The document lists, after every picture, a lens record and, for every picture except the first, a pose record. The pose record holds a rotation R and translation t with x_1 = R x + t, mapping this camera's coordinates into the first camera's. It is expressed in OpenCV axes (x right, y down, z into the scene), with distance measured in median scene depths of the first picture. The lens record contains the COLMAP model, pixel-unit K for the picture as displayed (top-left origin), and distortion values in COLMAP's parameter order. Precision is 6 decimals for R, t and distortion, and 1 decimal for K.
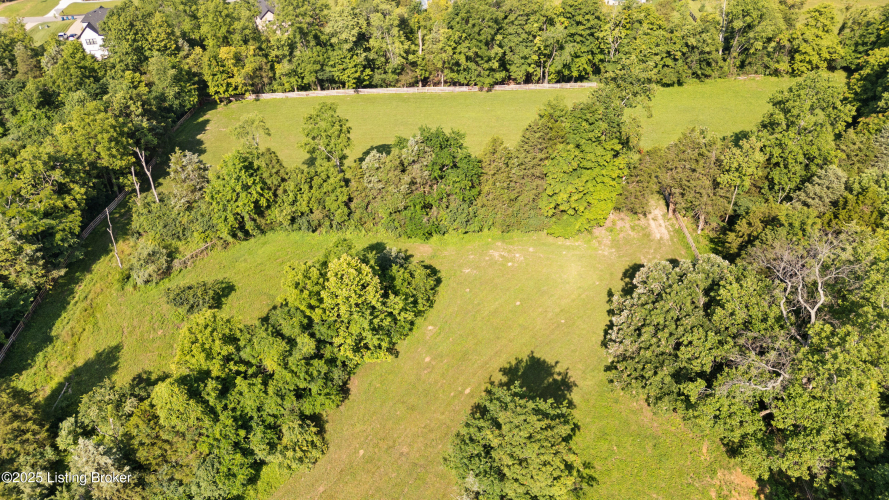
lens RADIAL K [[625.6, 0, 444.5], [0, 625.6, 250.0], [0, 0, 1]] dist [0.079777, -0.072699]
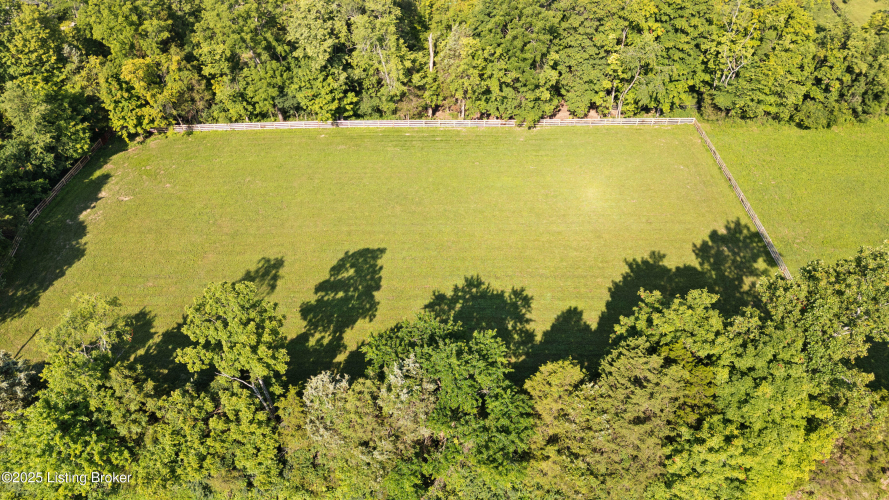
lens RADIAL K [[625.6, 0, 444.5], [0, 625.6, 250.0], [0, 0, 1]] dist [0.079777, -0.072699]
pose [[0.999356, 0.026610, -0.024056, -0.002945], [-0.023329, 0.991545, 0.127652, -0.214677], [0.027250, -0.127009, 0.991527, 0.329817]]
